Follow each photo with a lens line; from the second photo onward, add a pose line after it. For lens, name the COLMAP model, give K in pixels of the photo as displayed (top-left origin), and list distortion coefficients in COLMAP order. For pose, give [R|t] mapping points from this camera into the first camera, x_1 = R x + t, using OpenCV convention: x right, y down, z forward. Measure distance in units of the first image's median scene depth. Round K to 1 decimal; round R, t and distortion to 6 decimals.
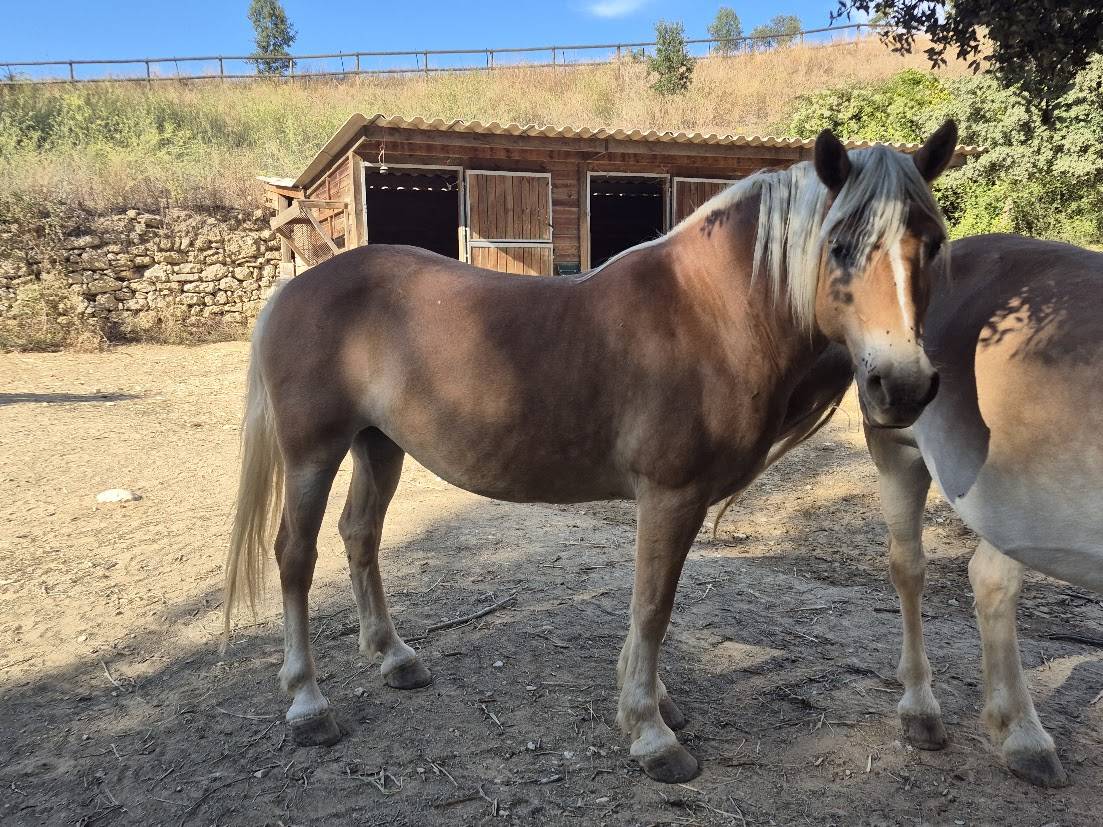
lens RADIAL K [[927.9, 0, 535.4], [0, 927.9, 411.5], [0, 0, 1]] dist [0.115254, -0.182640]
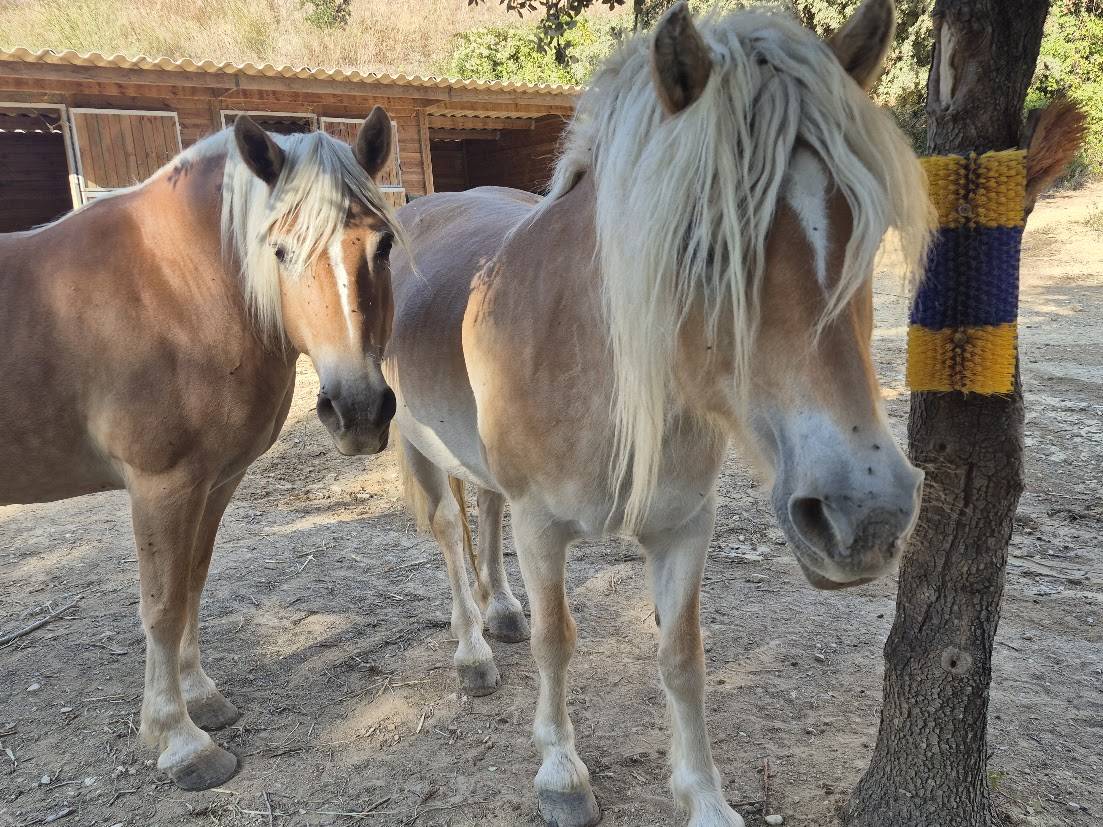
lens RADIAL K [[939.2, 0, 536.5], [0, 939.2, 425.8], [0, 0, 1]] dist [0.105959, -0.144199]
pose [[0.952127, -0.100381, 0.288754, 0.115331], [0.080434, 0.993531, 0.080163, -0.003575], [-0.294933, -0.053100, 0.954041, 0.017075]]
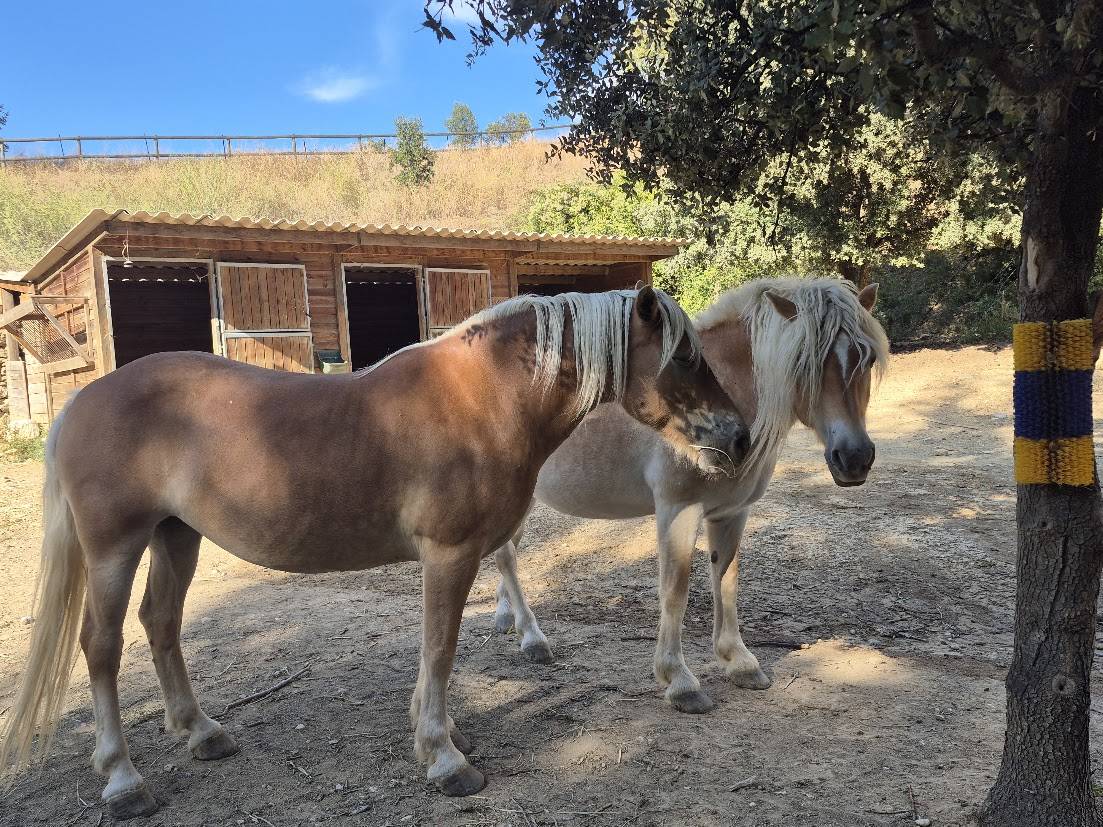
lens RADIAL K [[939.2, 0, 536.5], [0, 939.2, 425.8], [0, 0, 1]] dist [0.105959, -0.144199]
pose [[0.966061, -0.055506, 0.252280, -0.022582], [0.073246, 0.995418, -0.061473, 0.005641], [-0.247712, 0.077865, 0.965700, -0.113617]]
